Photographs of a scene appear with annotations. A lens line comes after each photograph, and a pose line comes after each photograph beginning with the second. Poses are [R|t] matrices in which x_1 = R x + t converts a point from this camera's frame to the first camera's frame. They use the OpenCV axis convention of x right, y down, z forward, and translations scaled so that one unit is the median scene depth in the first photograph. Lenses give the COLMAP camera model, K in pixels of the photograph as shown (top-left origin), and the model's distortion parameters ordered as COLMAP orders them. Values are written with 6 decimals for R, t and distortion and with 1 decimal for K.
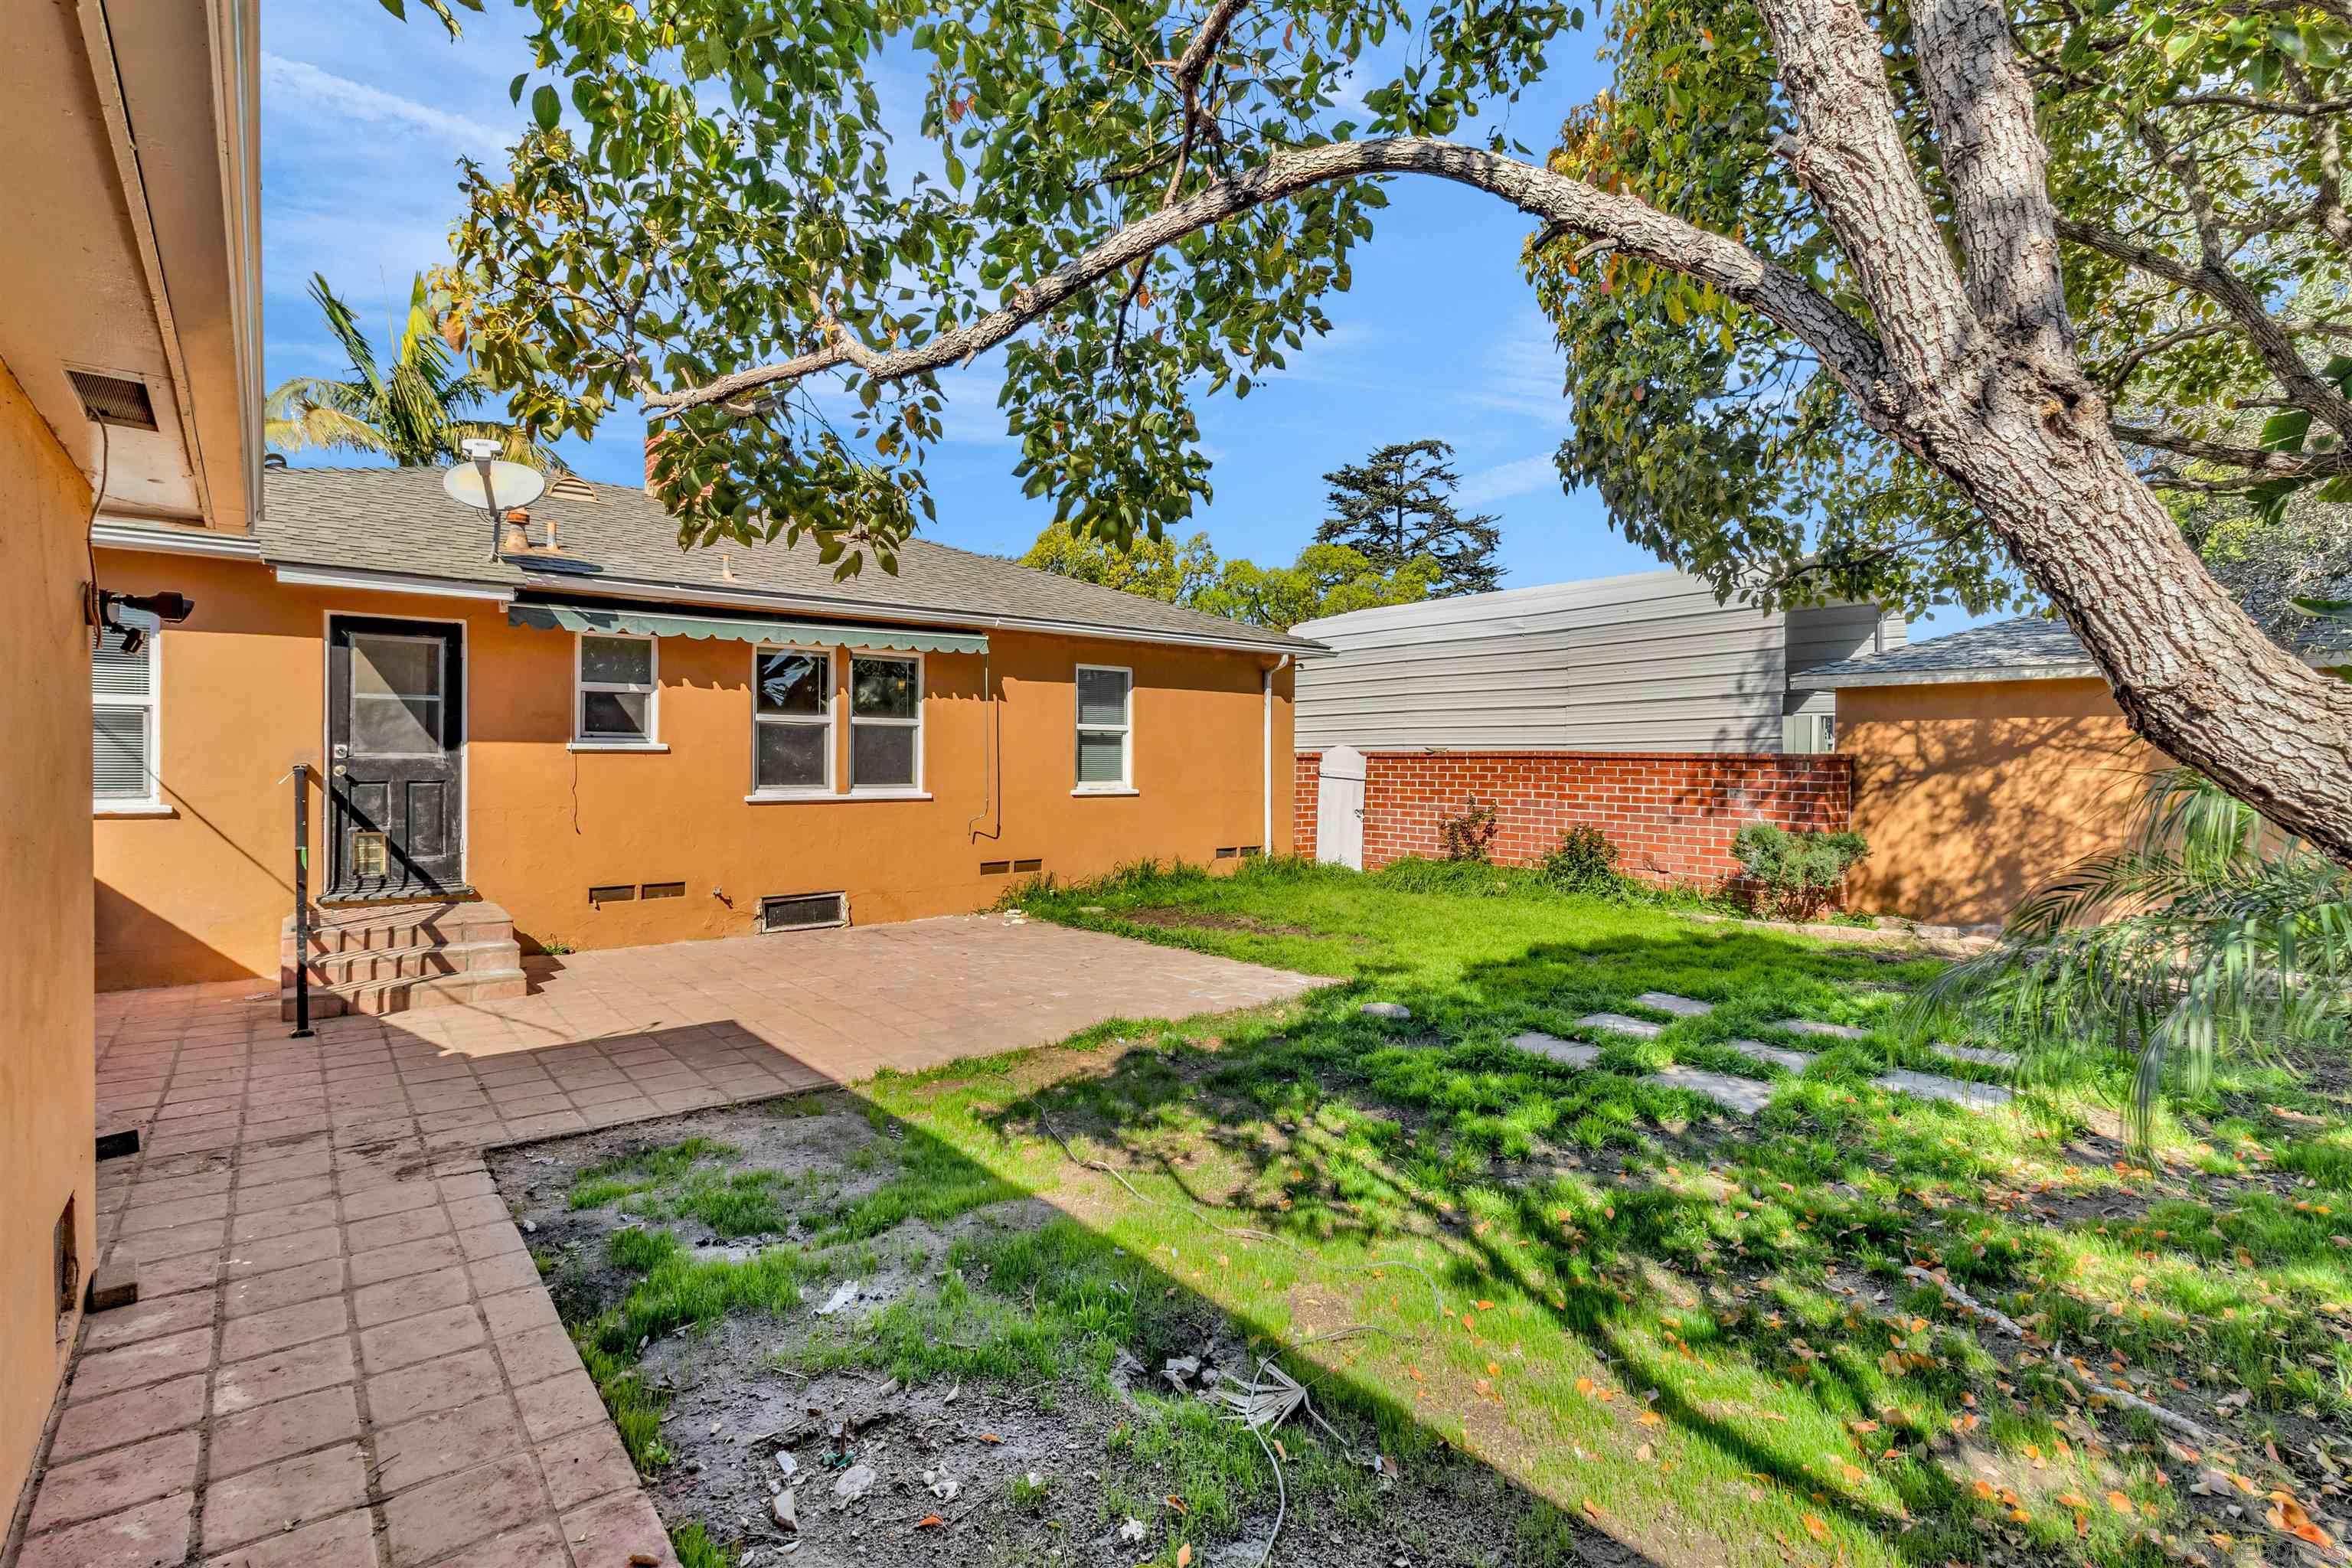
lens RADIAL K [[1102.3, 0, 1184.3], [0, 1102.3, 741.2], [0, 0, 1]] dist [-0.000527, -0.000591]
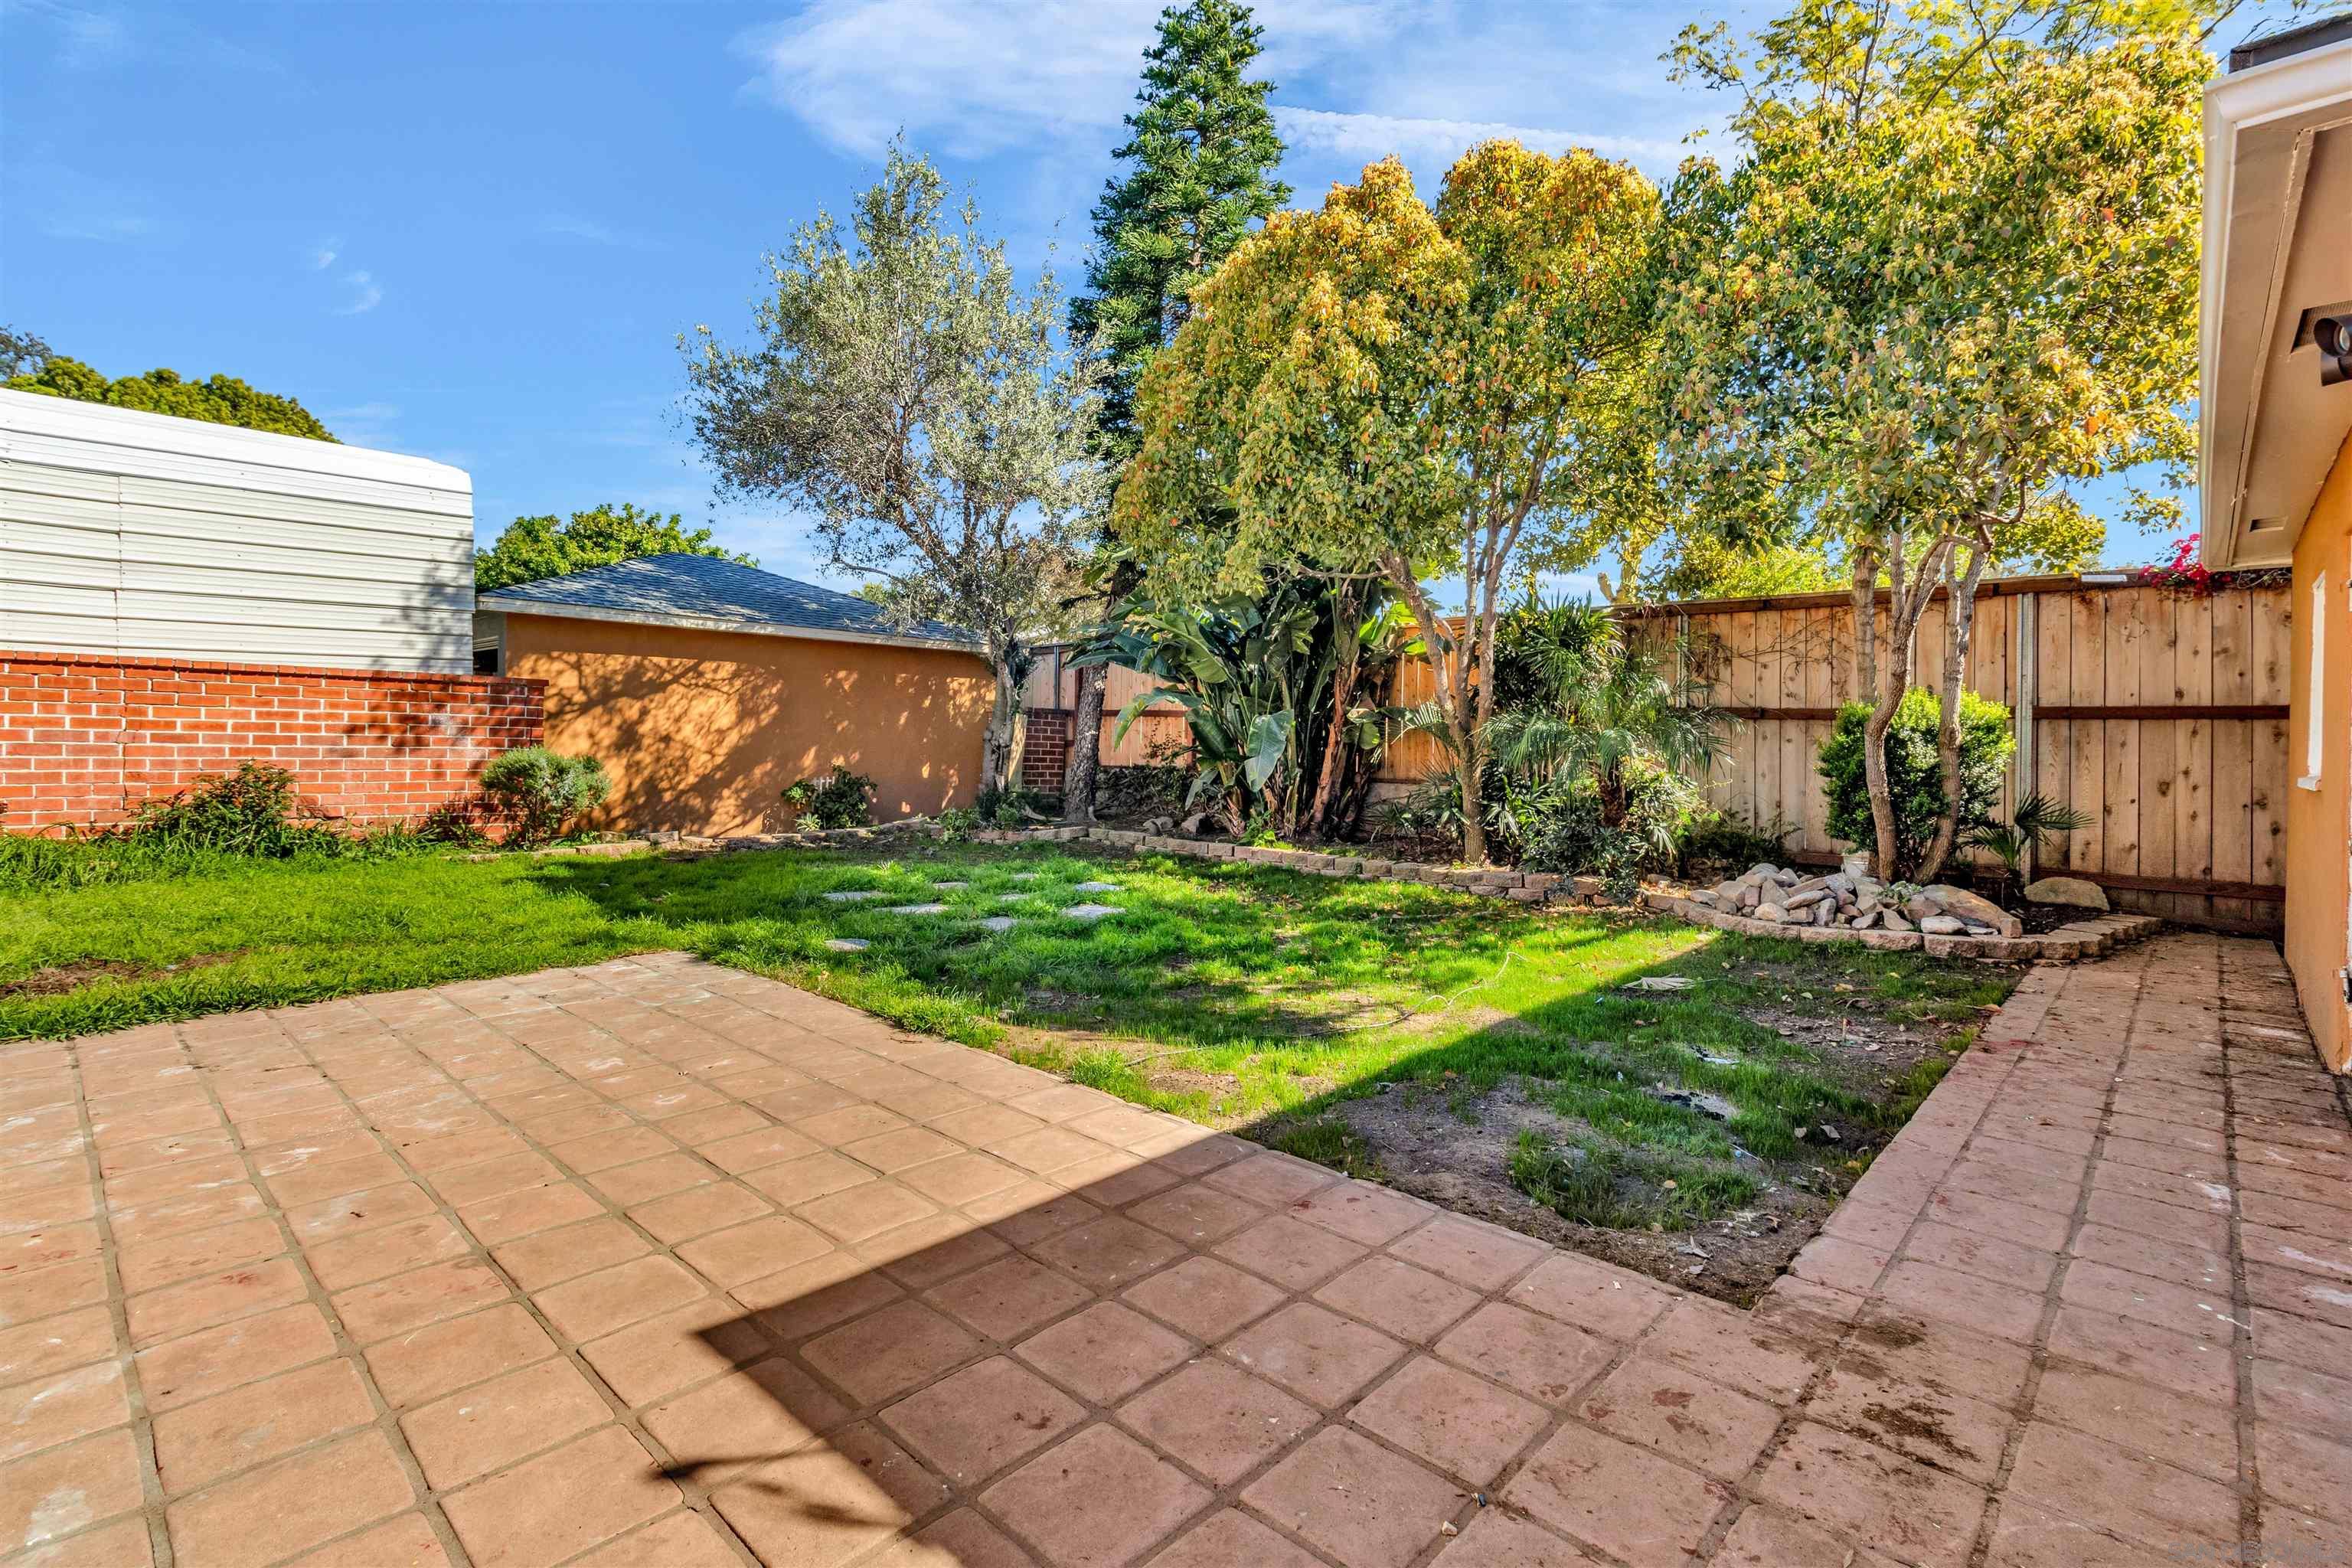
lens RADIAL K [[1102.3, 0, 1184.3], [0, 1102.3, 741.2], [0, 0, 1]] dist [-0.000527, -0.000591]
pose [[-0.131946, -0.003632, 0.991250, -0.502741], [-0.035005, 0.999387, -0.000998, 0.049750], [-0.990639, -0.034830, -0.131992, 0.602603]]
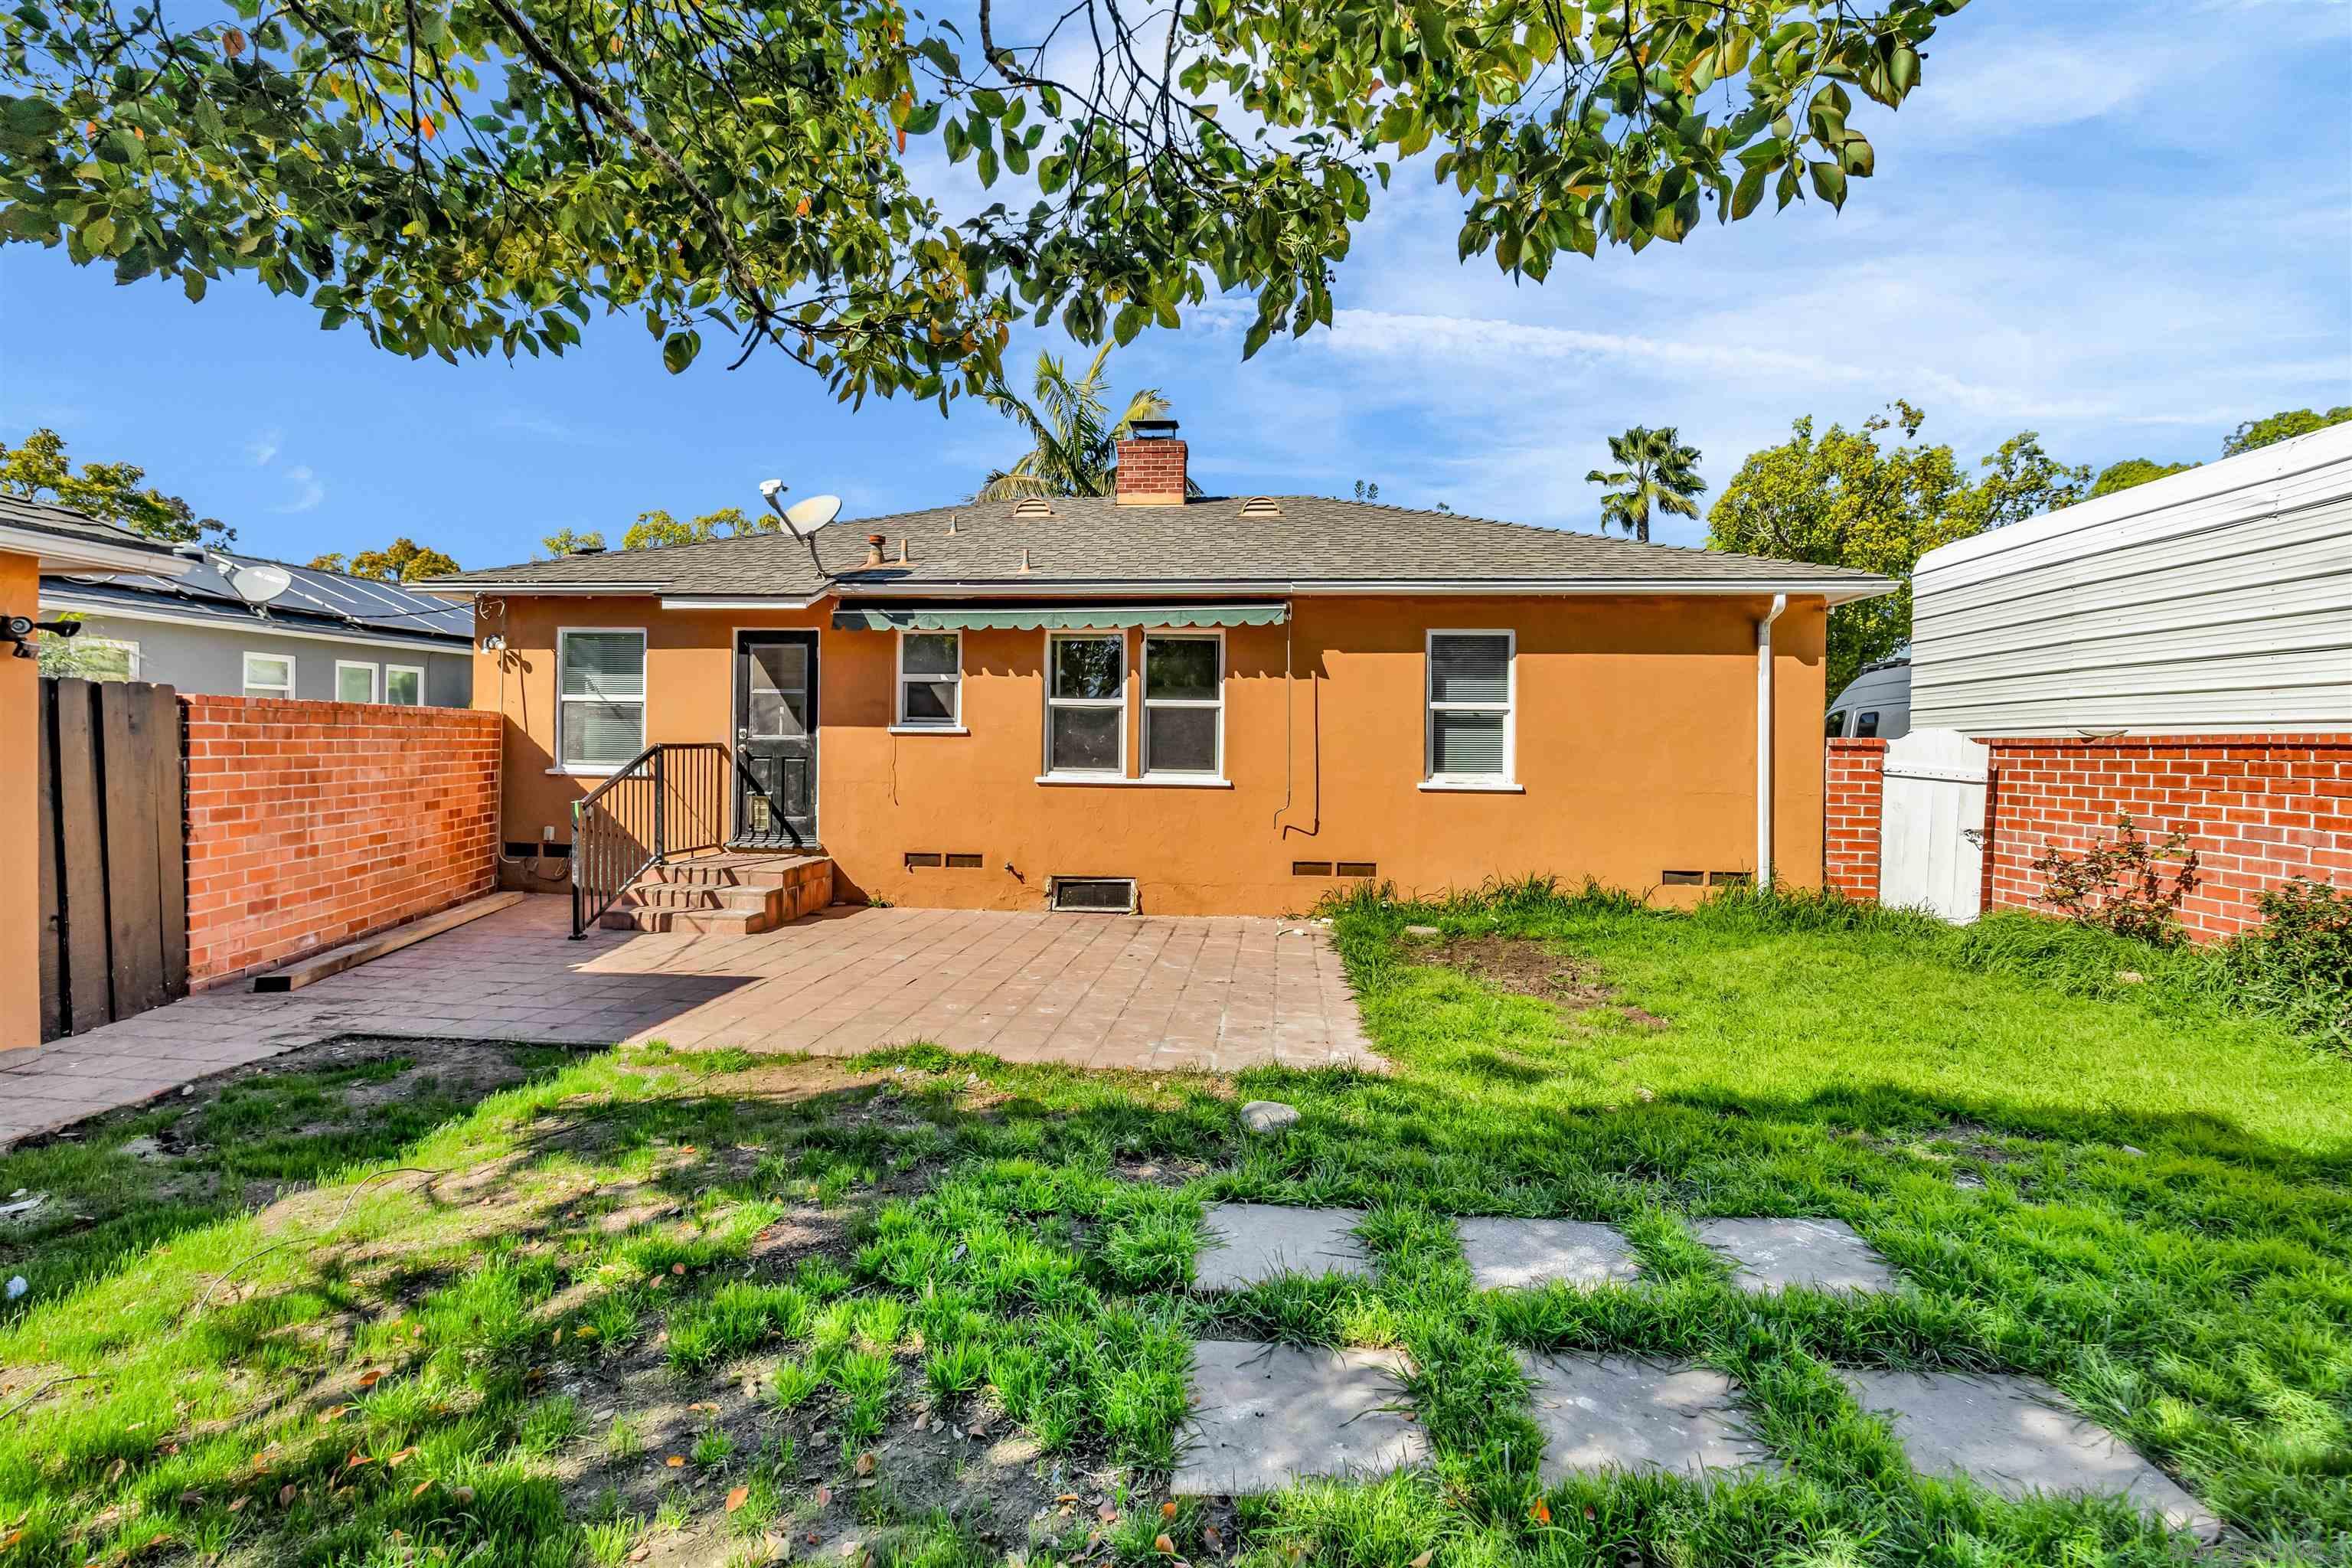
lens RADIAL K [[1102.3, 0, 1184.3], [0, 1102.3, 741.2], [0, 0, 1]] dist [-0.000527, -0.000591]
pose [[0.703438, -0.000240, -0.710756, 0.430737], [0.002637, 0.999994, 0.002272, 0.013107], [0.710751, -0.003472, 0.703435, 0.354369]]
